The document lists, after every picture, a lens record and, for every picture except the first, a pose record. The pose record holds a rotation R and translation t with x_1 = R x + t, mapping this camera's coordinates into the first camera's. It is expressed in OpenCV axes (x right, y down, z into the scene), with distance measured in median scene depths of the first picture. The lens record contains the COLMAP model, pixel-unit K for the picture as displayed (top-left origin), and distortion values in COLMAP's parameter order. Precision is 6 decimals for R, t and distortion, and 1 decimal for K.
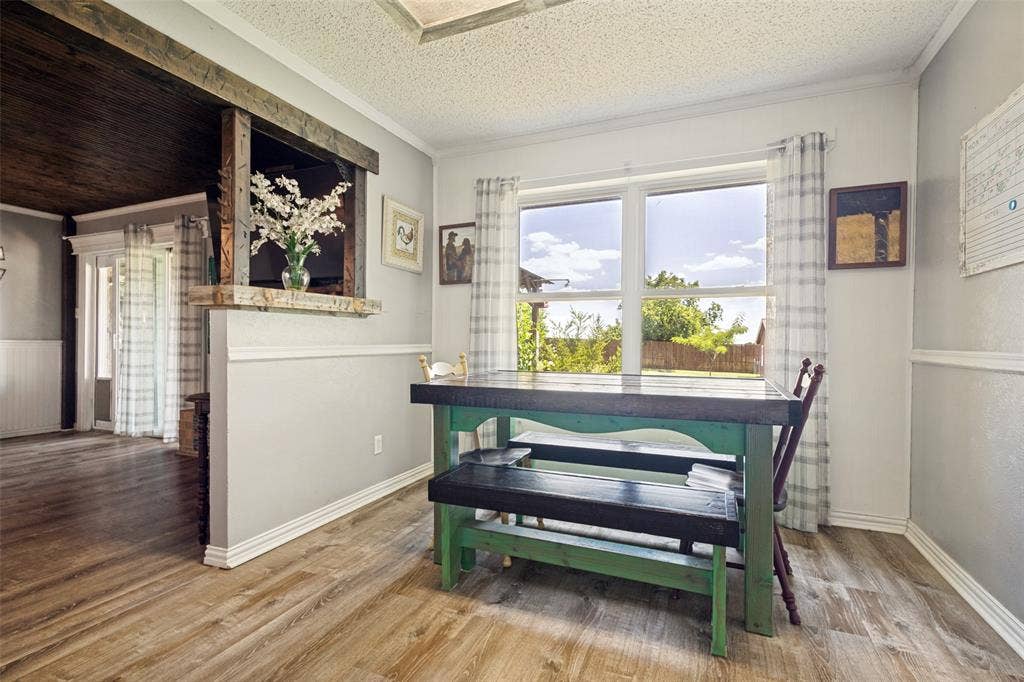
lens RADIAL K [[476.3, 0, 510.5], [0, 476.3, 347.1], [0, 0, 1]] dist [0.011955, -0.000635]
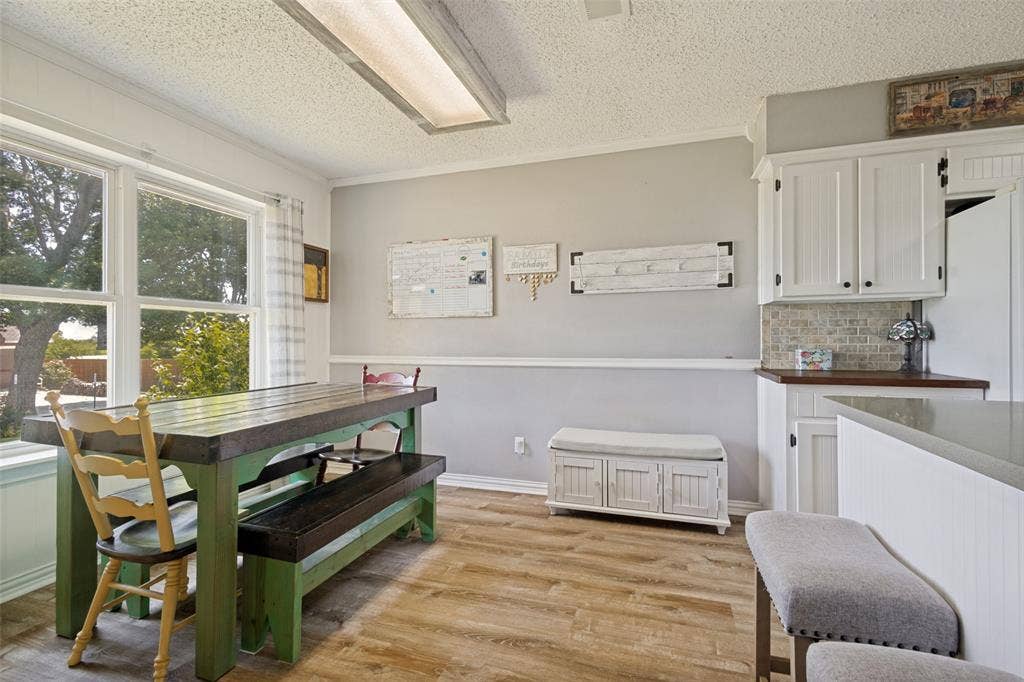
lens RADIAL K [[476.3, 0, 510.5], [0, 476.3, 347.1], [0, 0, 1]] dist [0.011955, -0.000635]
pose [[-0.085639, -0.024330, 0.996029, -1.022014], [0.016876, 0.999523, 0.025866, -0.069955], [-0.996183, 0.019024, -0.085188, 0.691538]]
